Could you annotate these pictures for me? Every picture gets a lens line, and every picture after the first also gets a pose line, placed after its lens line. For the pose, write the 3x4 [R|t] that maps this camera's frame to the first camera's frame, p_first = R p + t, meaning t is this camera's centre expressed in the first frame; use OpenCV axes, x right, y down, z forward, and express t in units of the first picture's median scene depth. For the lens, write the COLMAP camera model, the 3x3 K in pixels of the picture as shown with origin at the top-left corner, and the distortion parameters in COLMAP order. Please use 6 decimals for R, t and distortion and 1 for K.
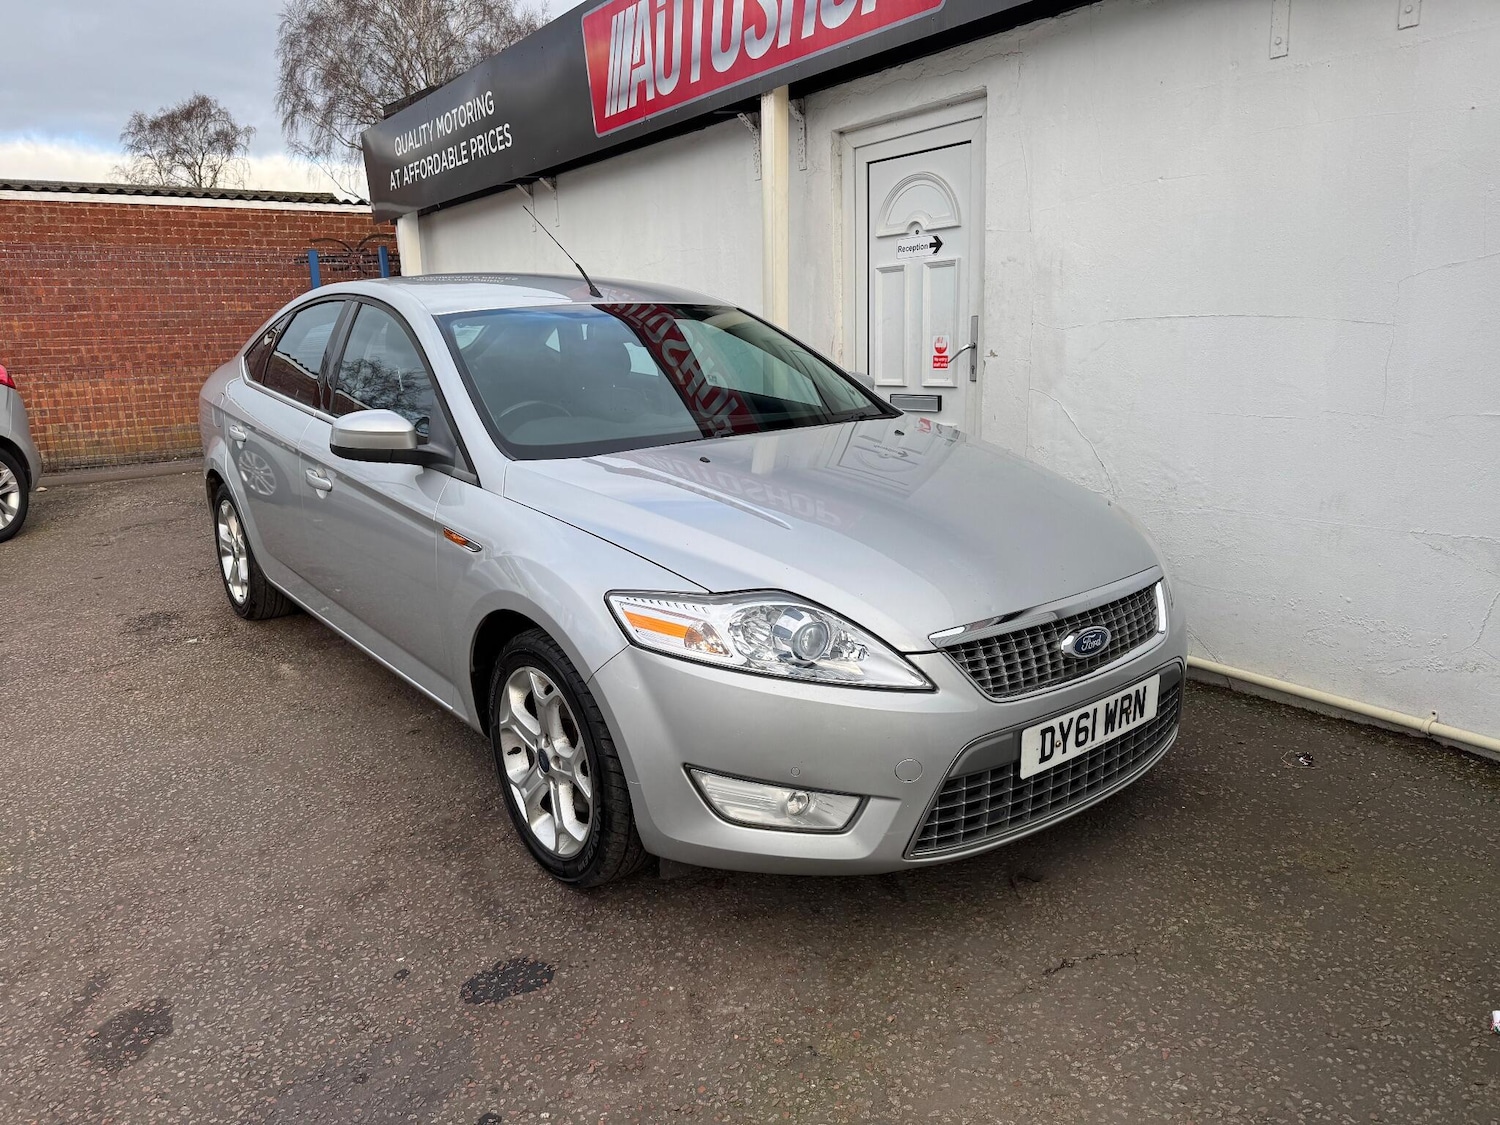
lens RADIAL K [[1031.0, 0, 741.8], [0, 1031.0, 561.4], [0, 0, 1]] dist [0.009099, -0.012589]
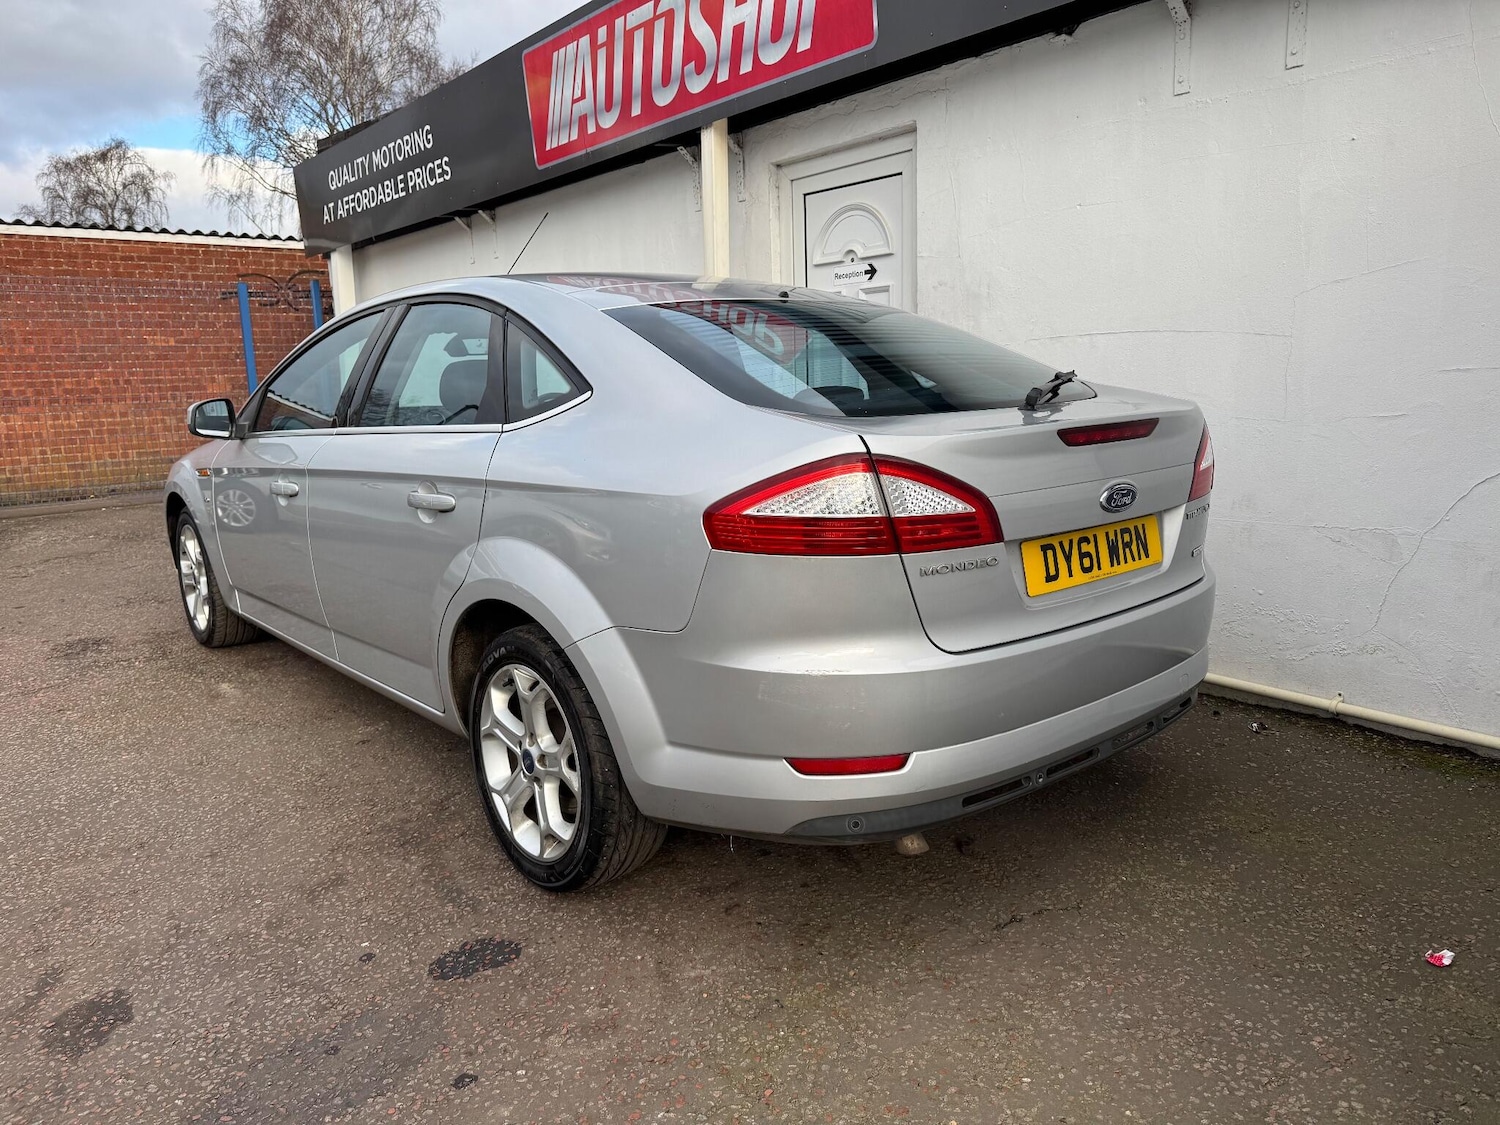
lens RADIAL K [[1033.3, 0, 755.0], [0, 1033.3, 565.9], [0, 0, 1]] dist [0.003171, -0.008660]
pose [[0.996926, -0.011601, 0.077486, -0.023022], [0.014762, 0.999077, -0.040343, 0.055412], [-0.076947, 0.041363, 0.996177, -0.037453]]
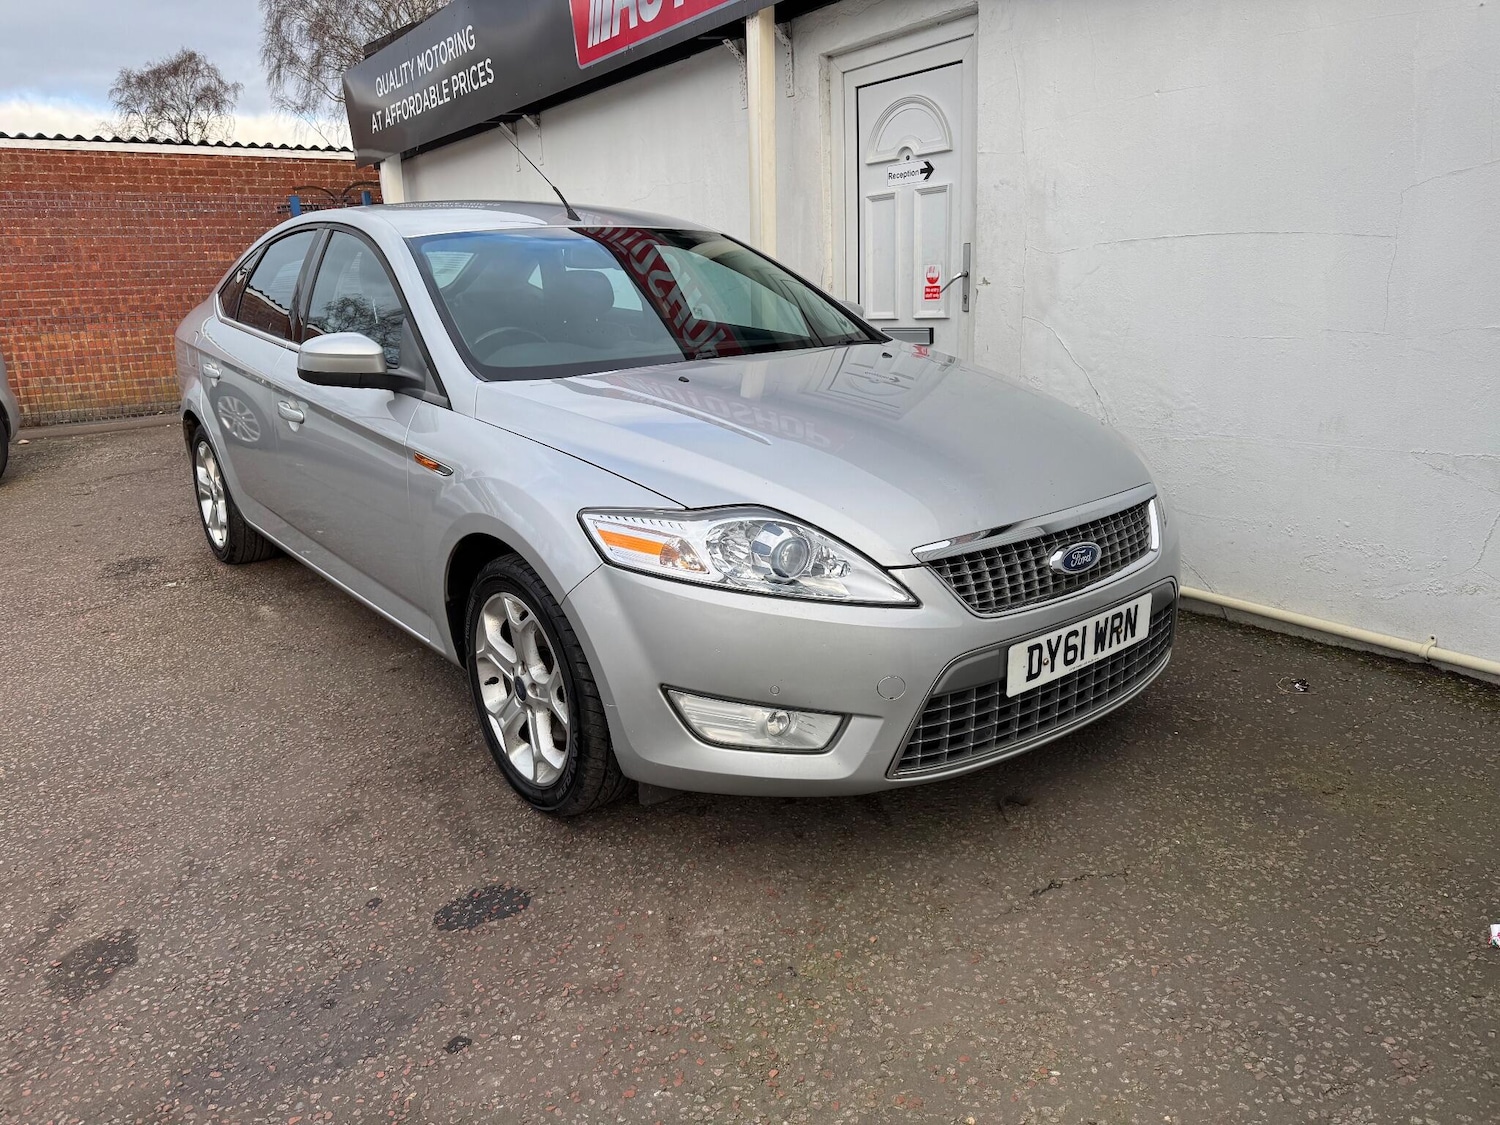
lens RADIAL K [[1030.9, 0, 743.1], [0, 1030.9, 553.3], [0, 0, 1]] dist [0.012183, -0.016606]
pose [[0.999959, -0.008724, 0.002360, 0.016756], [0.008645, 0.999461, 0.031683, 0.035193], [-0.002635, -0.031661, 0.999495, 0.028379]]
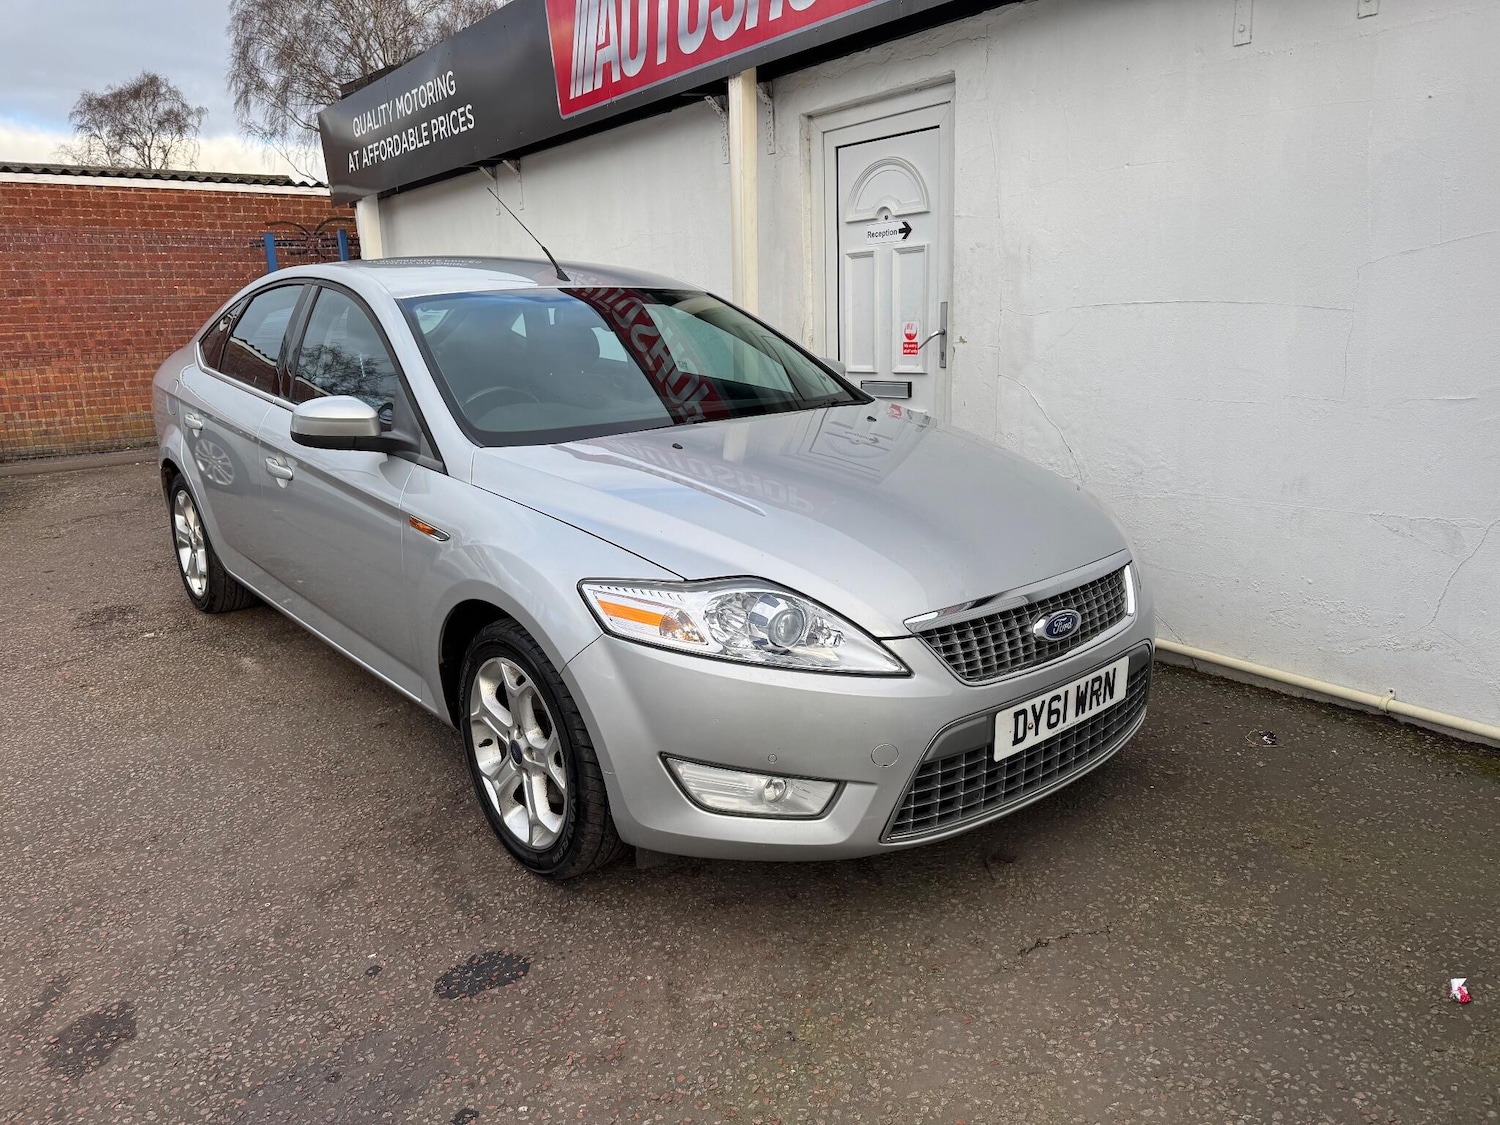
lens RADIAL K [[1031.5, 0, 755.9], [0, 1031.5, 564.1], [0, 0, 1]] dist [0.007397, -0.010900]
pose [[0.999023, -0.008876, 0.043295, -0.003928], [0.008257, 0.999861, 0.014459, 0.001005], [-0.043417, -0.014087, 0.998958, 0.005631]]
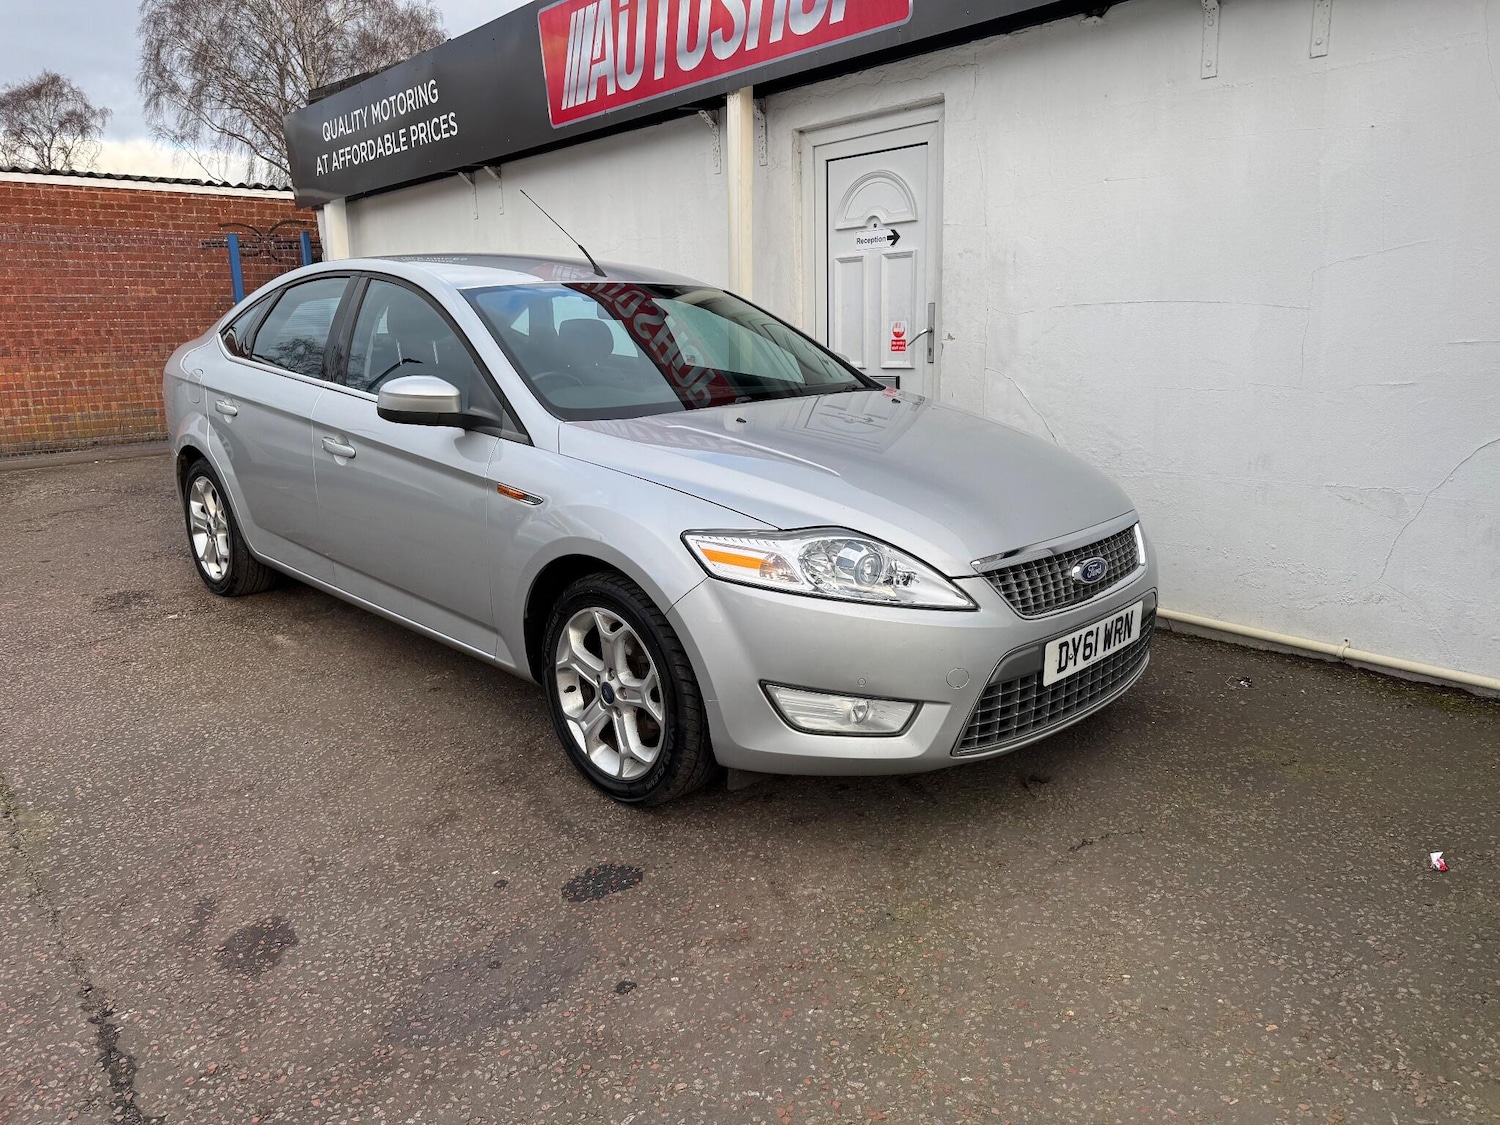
lens RADIAL K [[1026.3, 0, 753.5], [0, 1026.3, 549.5], [0, 0, 1]] dist [0.024586, -0.032028]
pose [[0.992773, -0.014702, 0.119102, -0.158786], [0.015884, 0.999834, -0.008981, 0.051059], [-0.118950, 0.010808, 0.992841, -0.096549]]
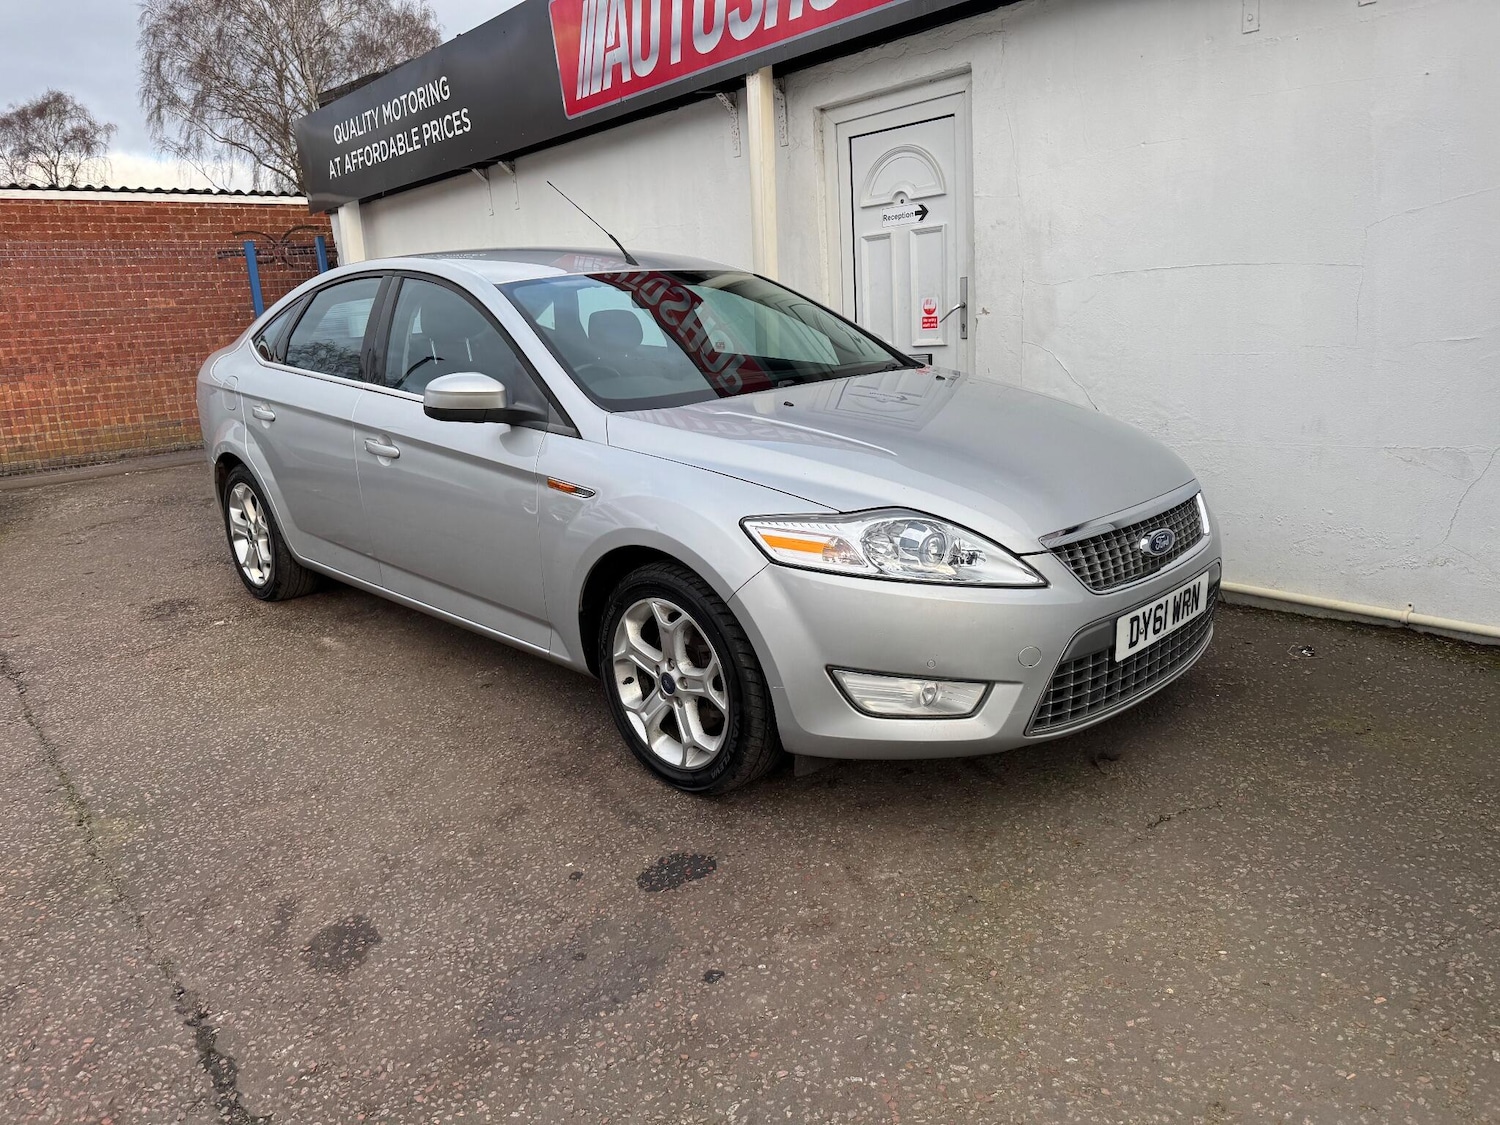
lens RADIAL K [[1030.3, 0, 738.2], [0, 1030.3, 555.4], [0, 0, 1]] dist [0.013126, -0.017558]
pose [[0.994383, -0.052799, 0.091733, -0.202110], [0.052406, 0.998603, 0.006698, 0.052782], [-0.091958, -0.001853, 0.995761, -0.083206]]
